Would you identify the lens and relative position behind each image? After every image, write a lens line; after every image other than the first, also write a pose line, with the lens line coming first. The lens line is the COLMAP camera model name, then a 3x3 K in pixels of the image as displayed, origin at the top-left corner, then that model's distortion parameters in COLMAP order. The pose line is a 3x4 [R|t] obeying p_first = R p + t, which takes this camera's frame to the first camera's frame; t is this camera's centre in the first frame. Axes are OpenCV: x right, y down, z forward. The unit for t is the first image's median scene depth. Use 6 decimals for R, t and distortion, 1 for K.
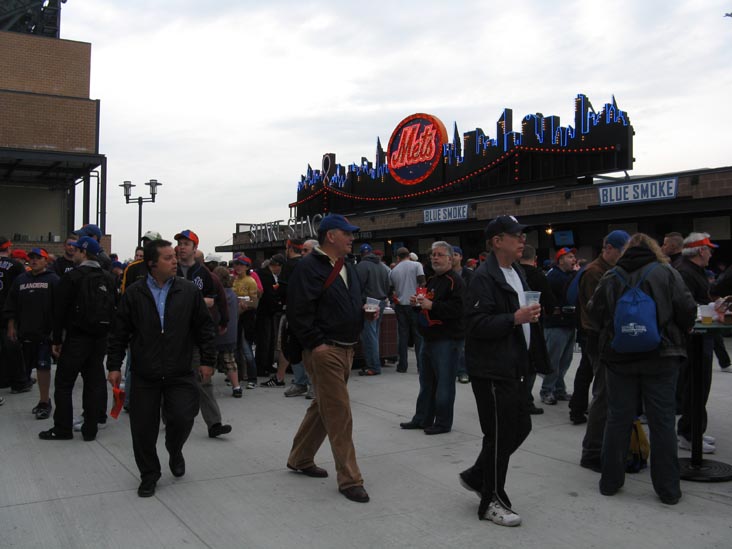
lens RADIAL K [[756.7, 0, 363.4], [0, 756.7, 260.4], [0, 0, 1]] dist [-0.189996, 0.200887]
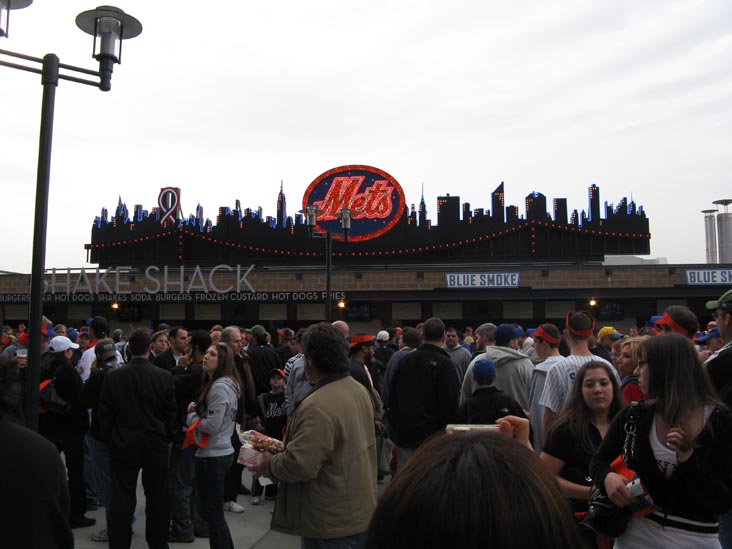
lens RADIAL K [[744.7, 0, 368.7], [0, 744.7, 259.5], [0, 0, 1]] dist [-0.177001, 0.213839]
pose [[0.630736, 0.075933, 0.772273, -0.614691], [-0.015675, 0.996245, -0.085153, -0.003328], [-0.775839, 0.041604, 0.629558, 0.425144]]
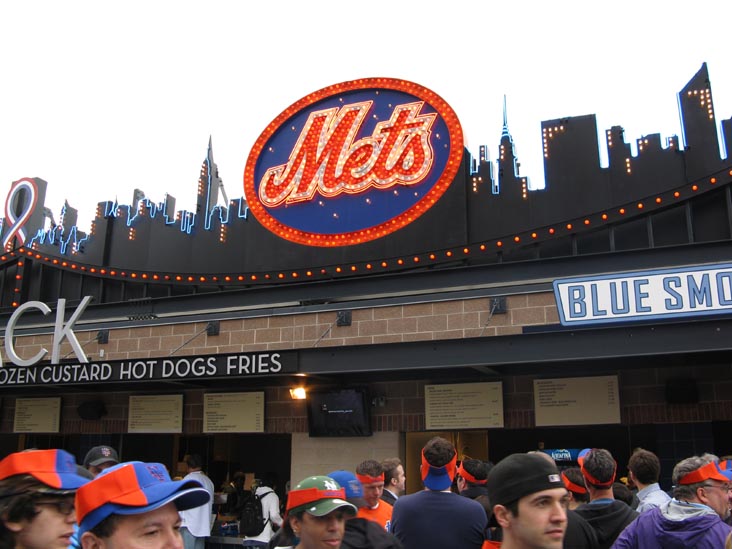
lens RADIAL K [[744.7, 0, 368.7], [0, 744.7, 259.5], [0, 0, 1]] dist [-0.177001, 0.213839]
pose [[0.807313, 0.160172, 0.567970, -0.139287], [-0.013693, 0.967286, -0.253320, 0.002177], [-0.589964, 0.196732, 0.783096, 0.701818]]
